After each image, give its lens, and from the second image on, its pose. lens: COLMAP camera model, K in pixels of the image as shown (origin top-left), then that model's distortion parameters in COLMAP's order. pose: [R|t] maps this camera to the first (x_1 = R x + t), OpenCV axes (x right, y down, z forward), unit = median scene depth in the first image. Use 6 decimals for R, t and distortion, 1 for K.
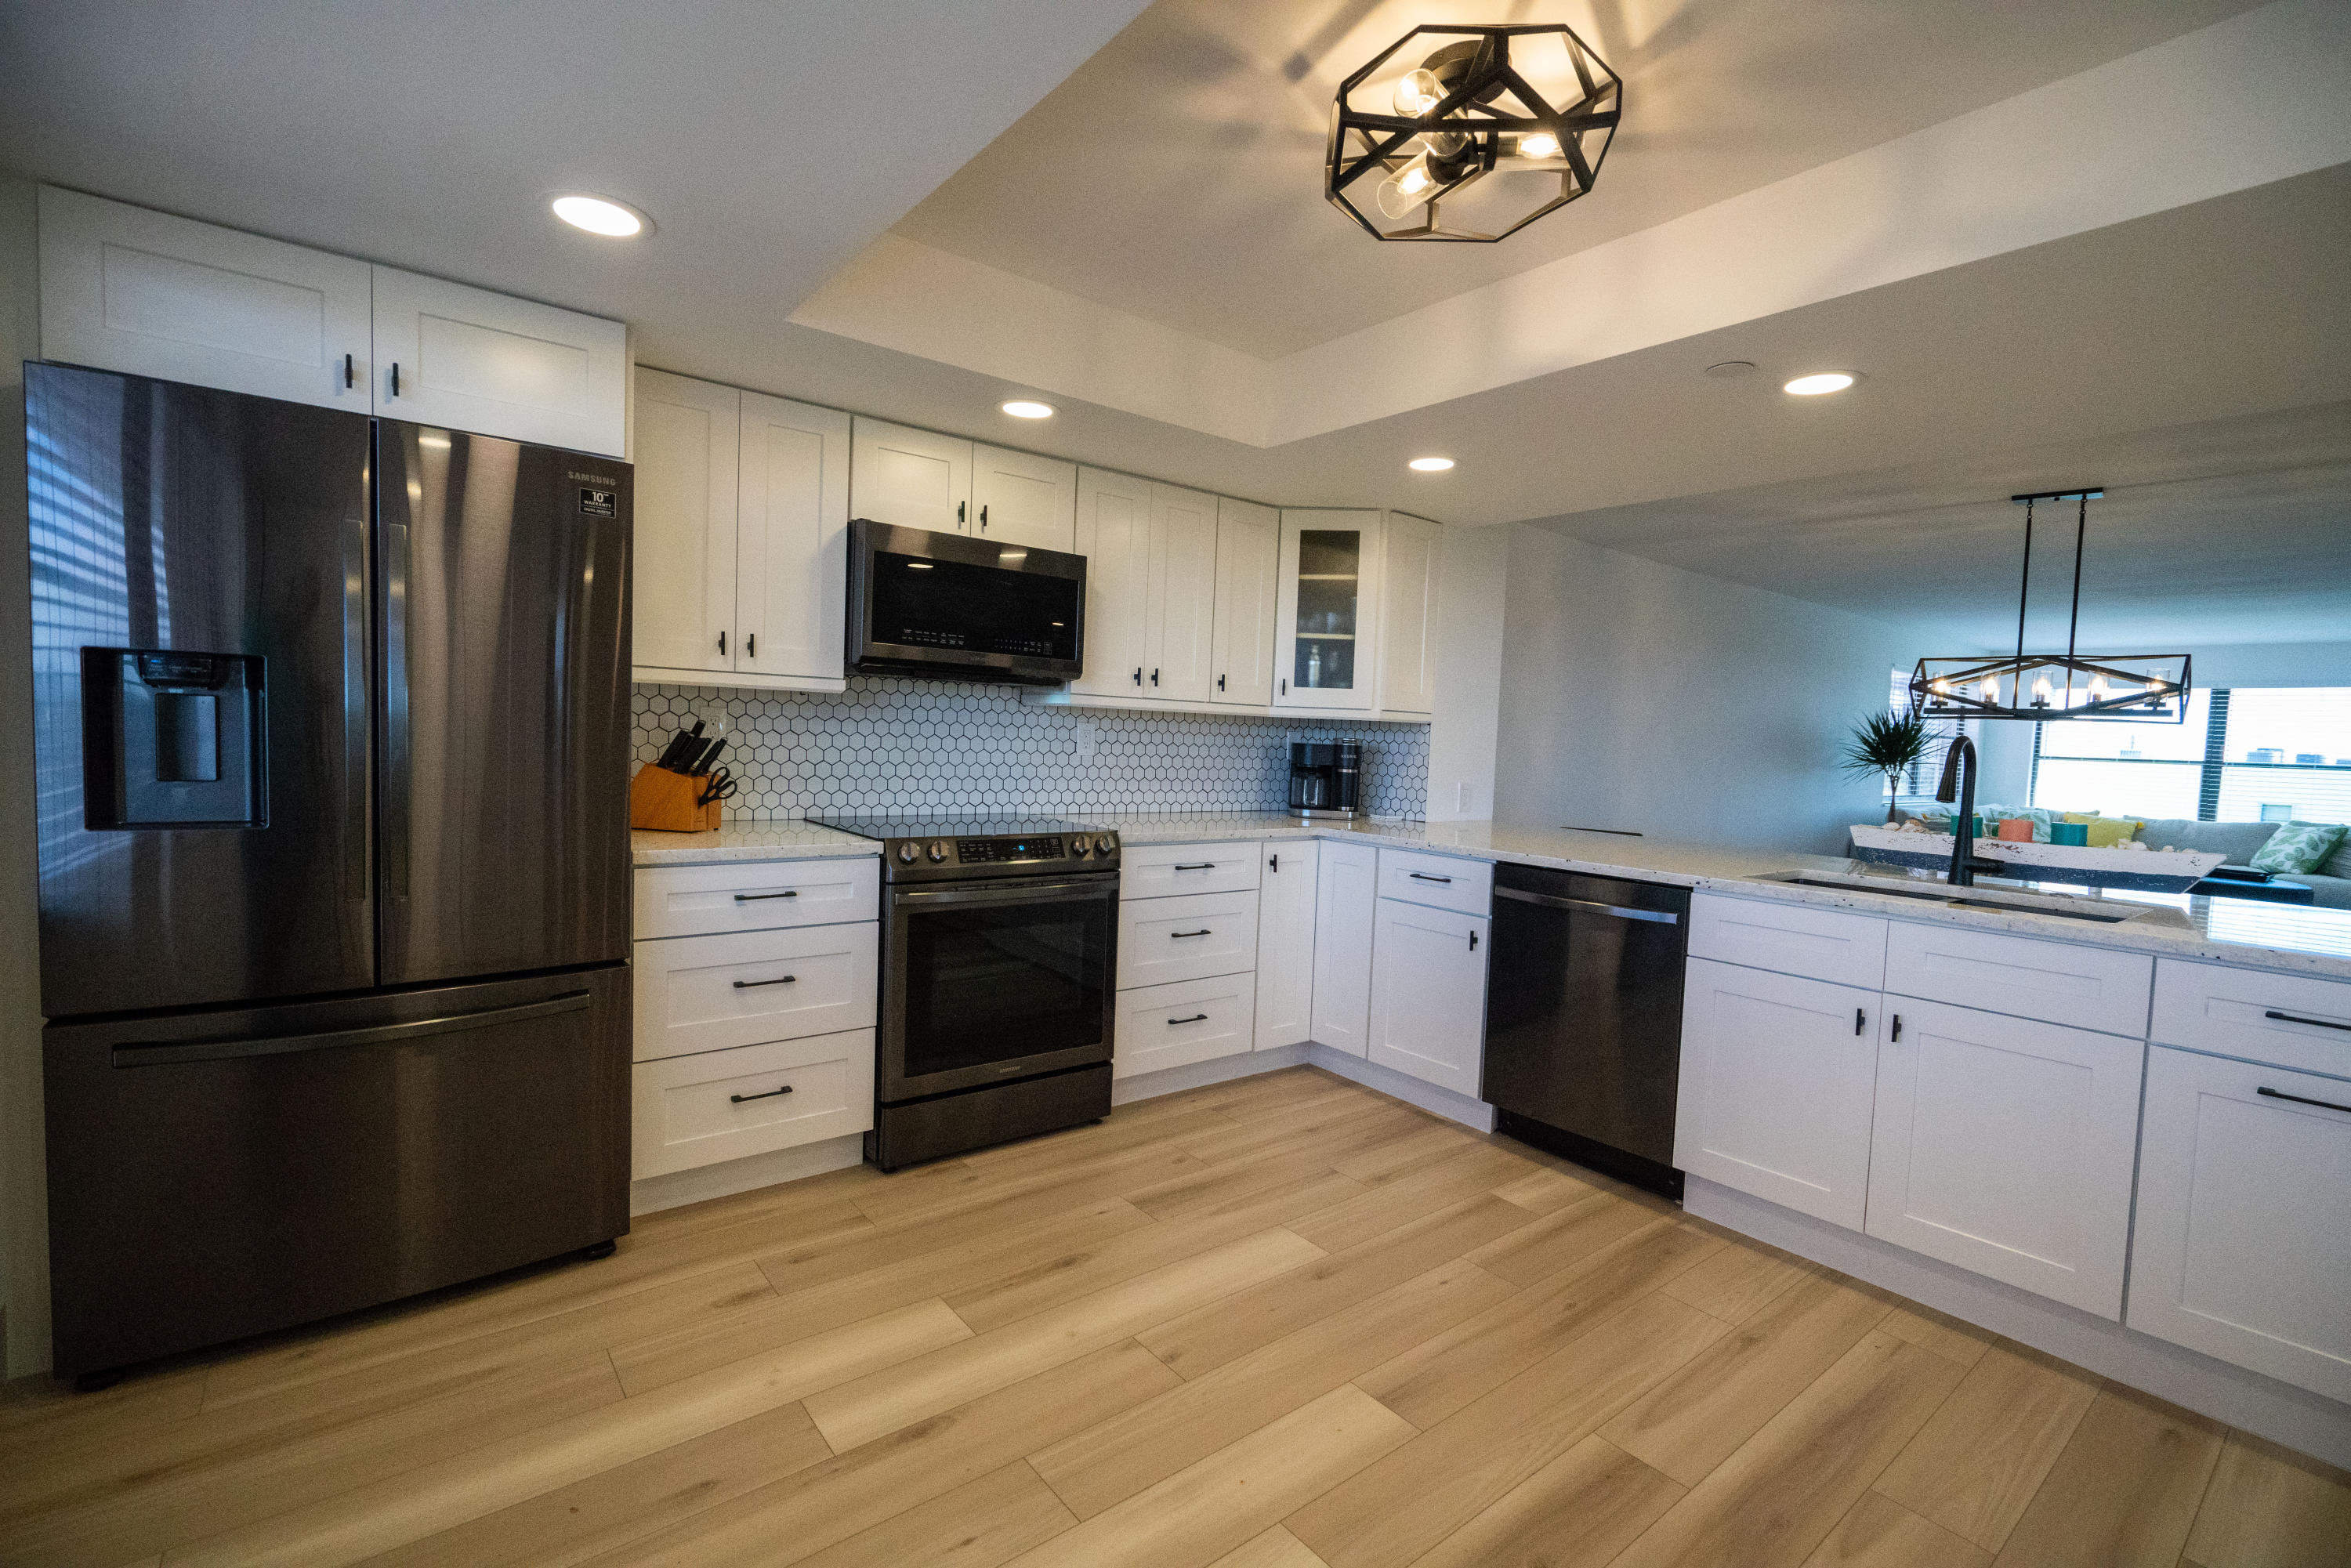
lens RADIAL K [[1048.1, 0, 1179.3], [0, 1048.1, 785.2], [0, 0, 1]] dist [-0.014079, 0.006940]
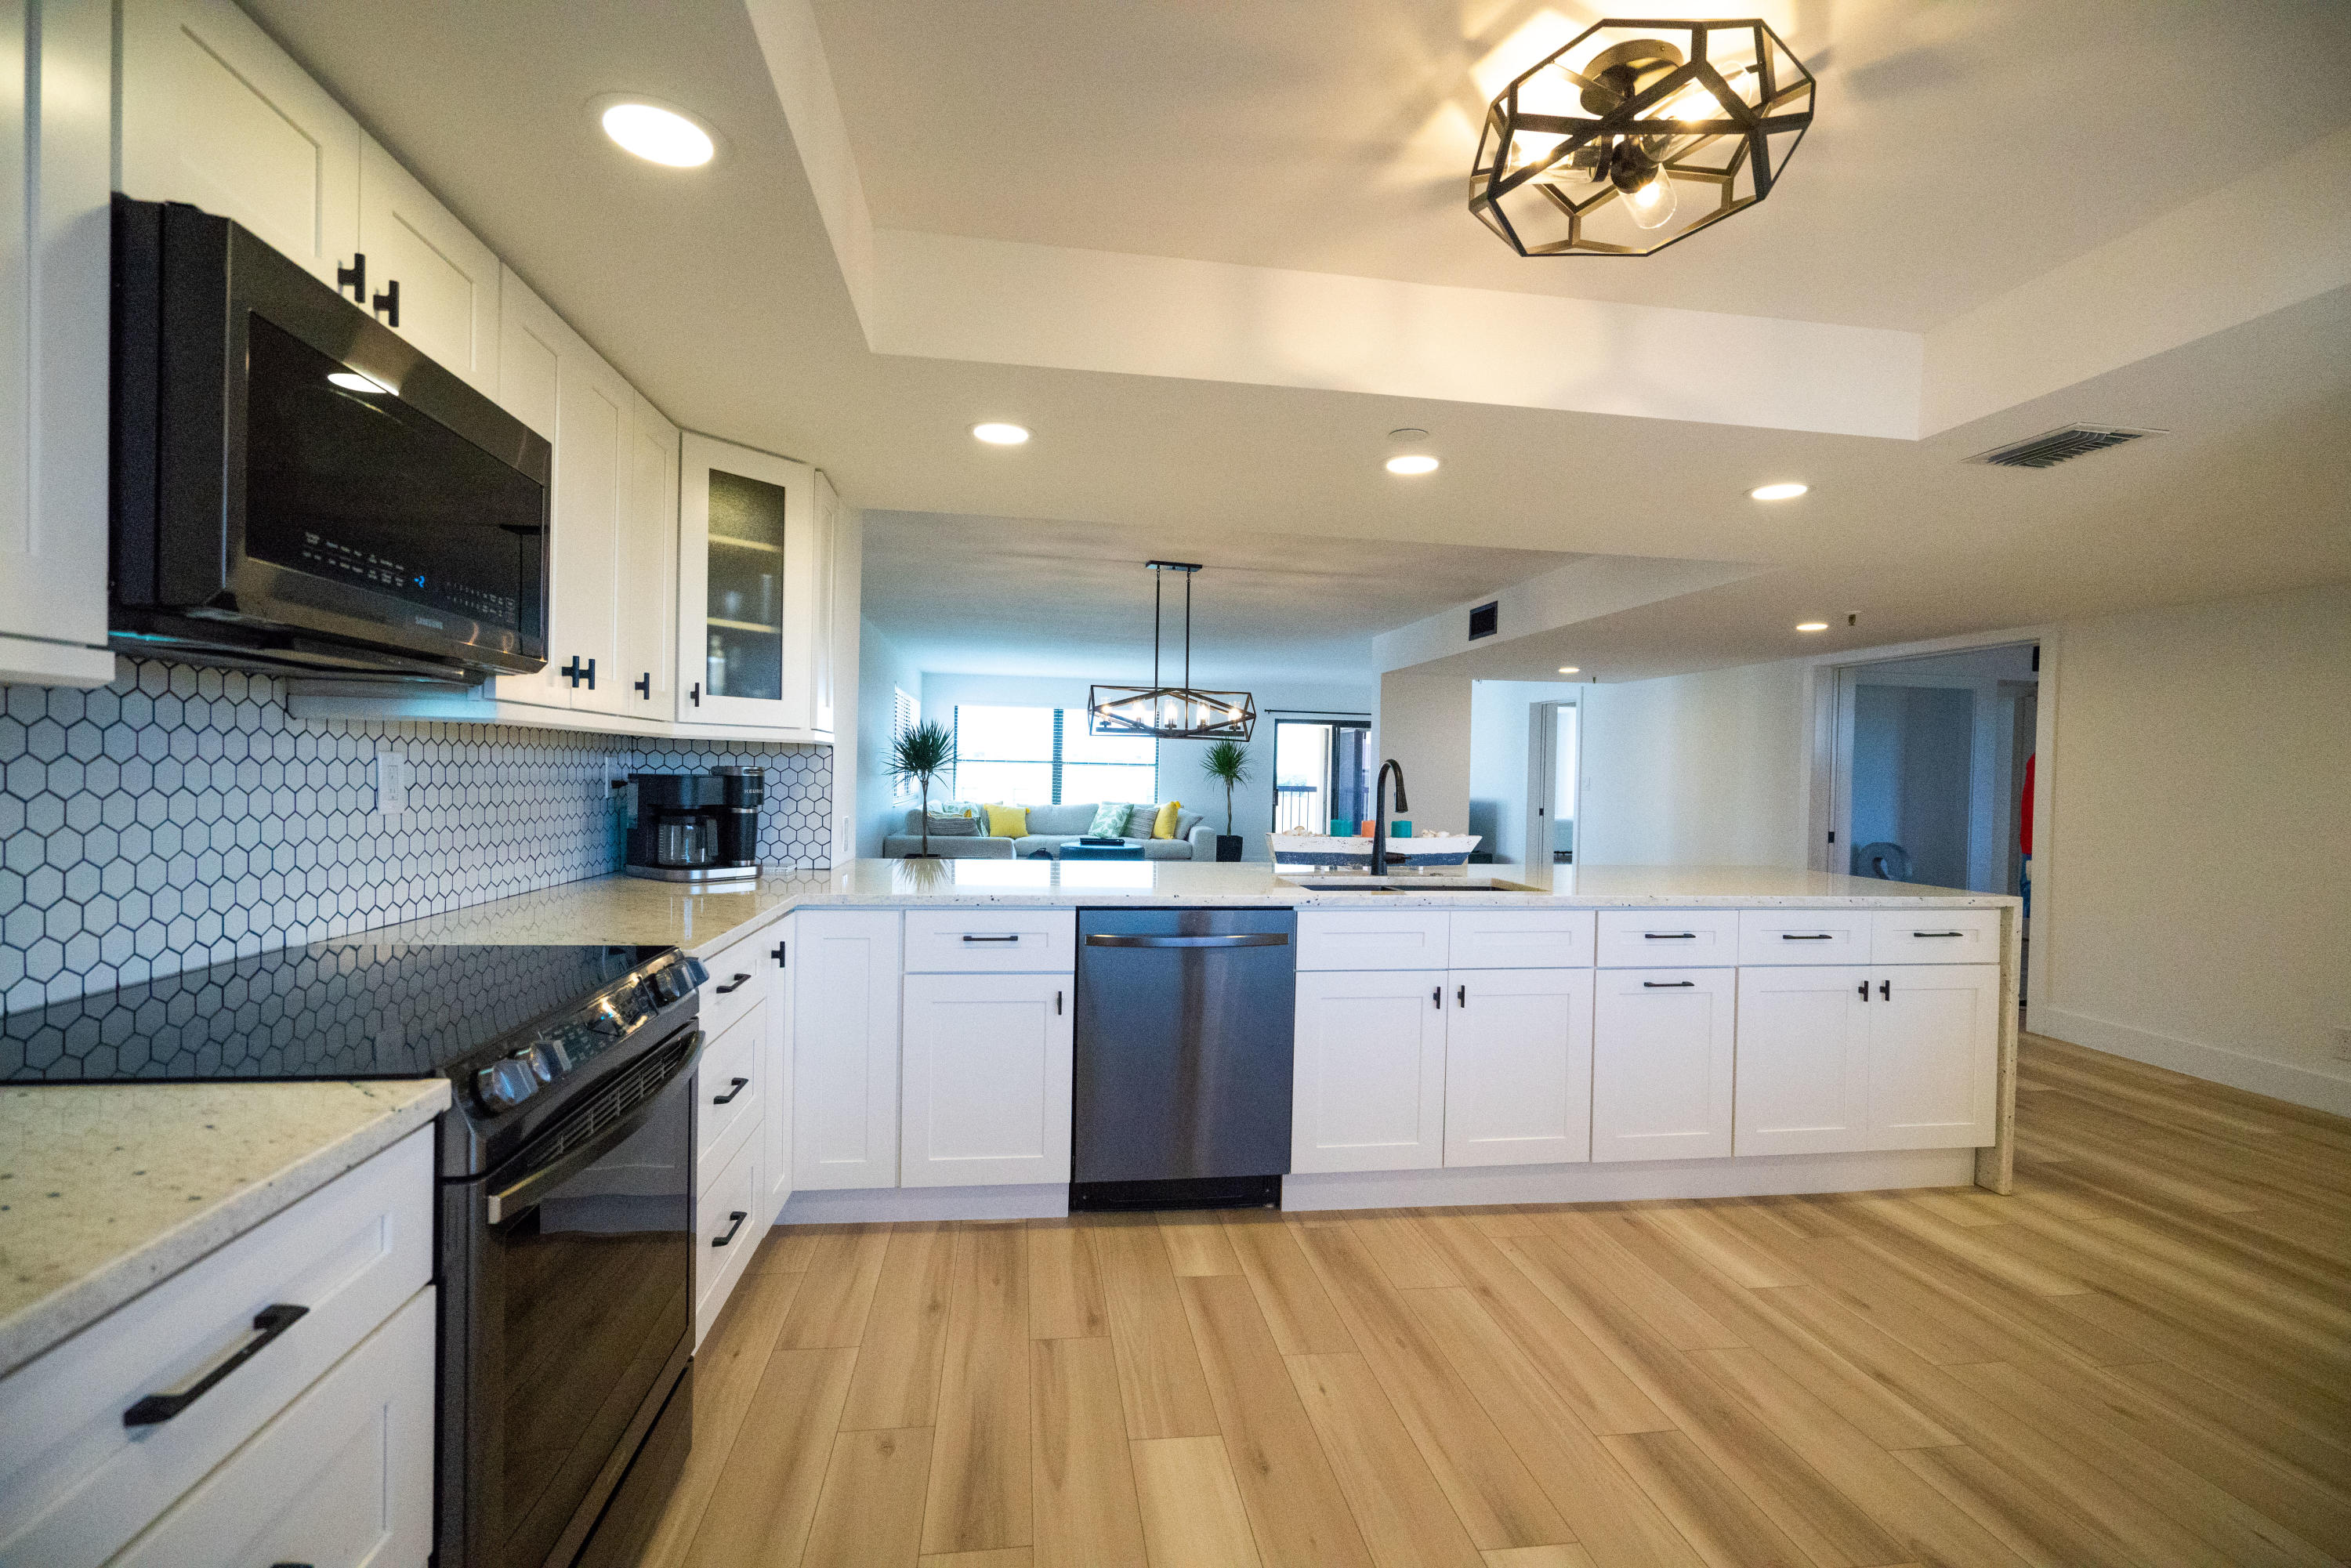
lens RADIAL K [[1048.1, 0, 1179.3], [0, 1048.1, 785.2], [0, 0, 1]] dist [-0.014079, 0.006940]
pose [[0.498032, -0.039884, 0.866241, -0.371509], [0.041130, 0.998904, 0.022345, -0.041133], [-0.866182, 0.024500, 0.499127, 0.435220]]
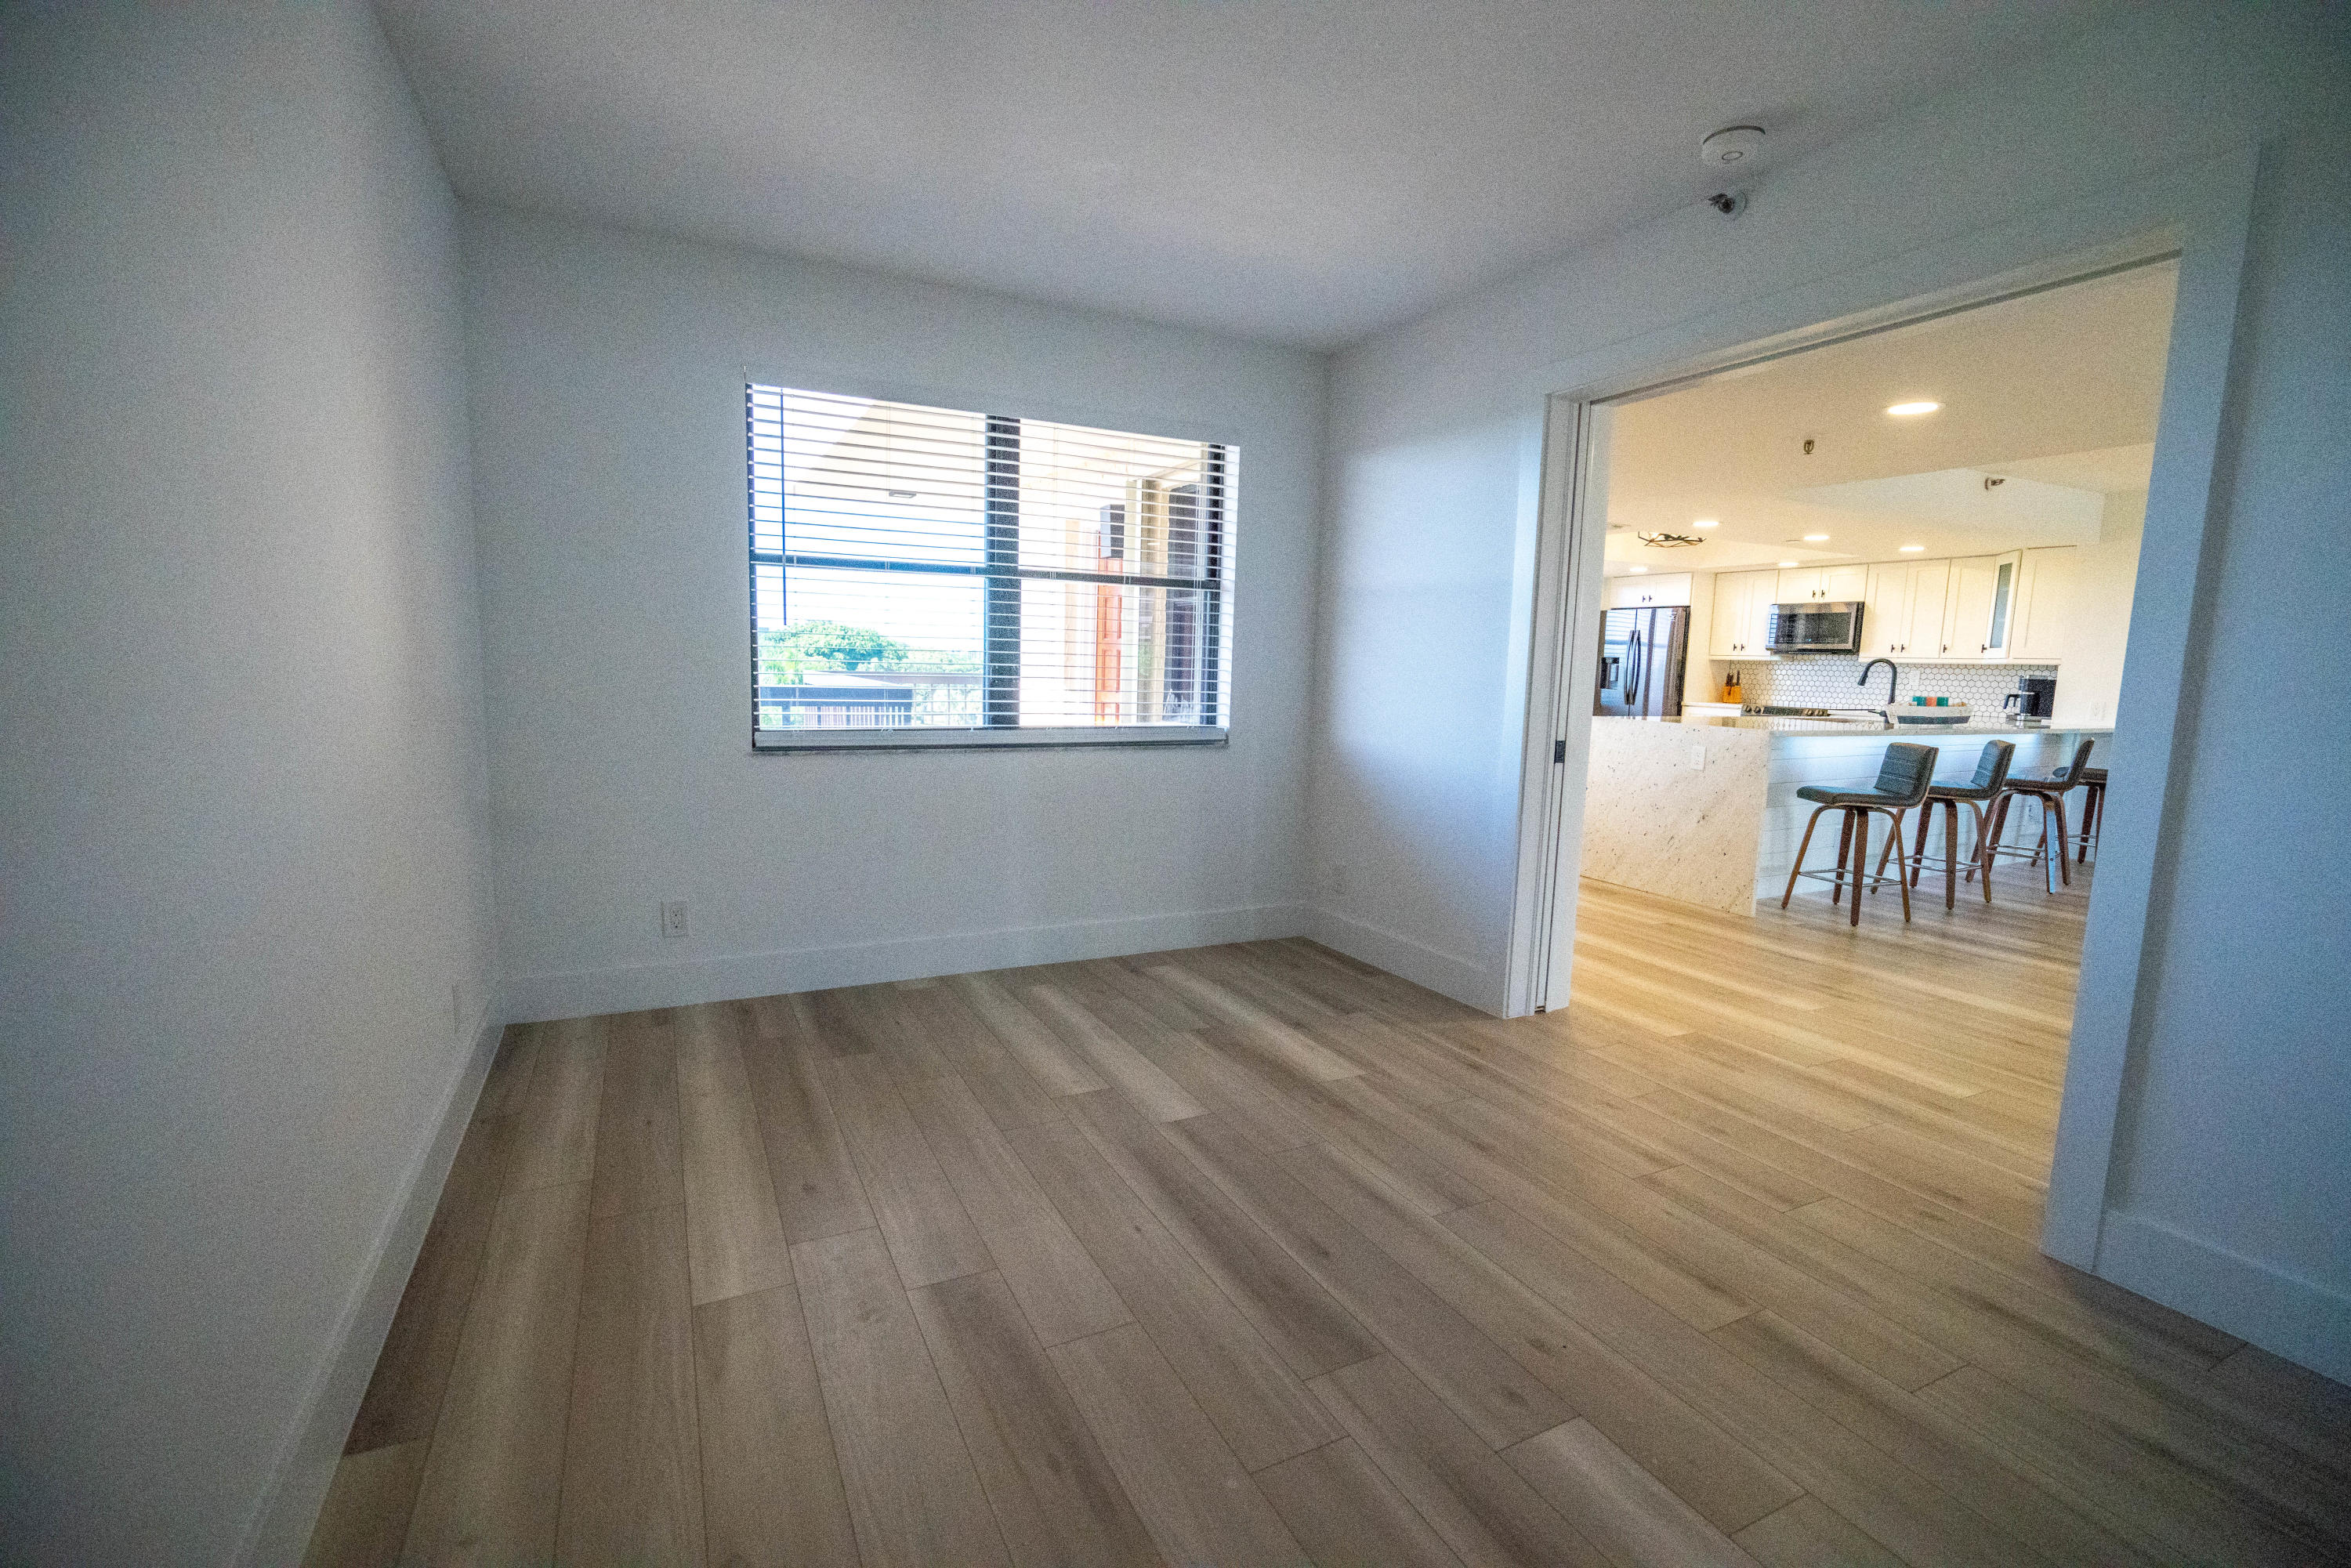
lens RADIAL K [[1048.1, 0, 1179.3], [0, 1048.1, 785.2], [0, 0, 1]] dist [-0.014079, 0.006940]
pose [[-0.205542, 0.074741, -0.975790, 2.566785], [-0.083597, 0.992094, 0.093599, 0.112965], [0.975071, 0.100812, -0.197669, -0.051874]]
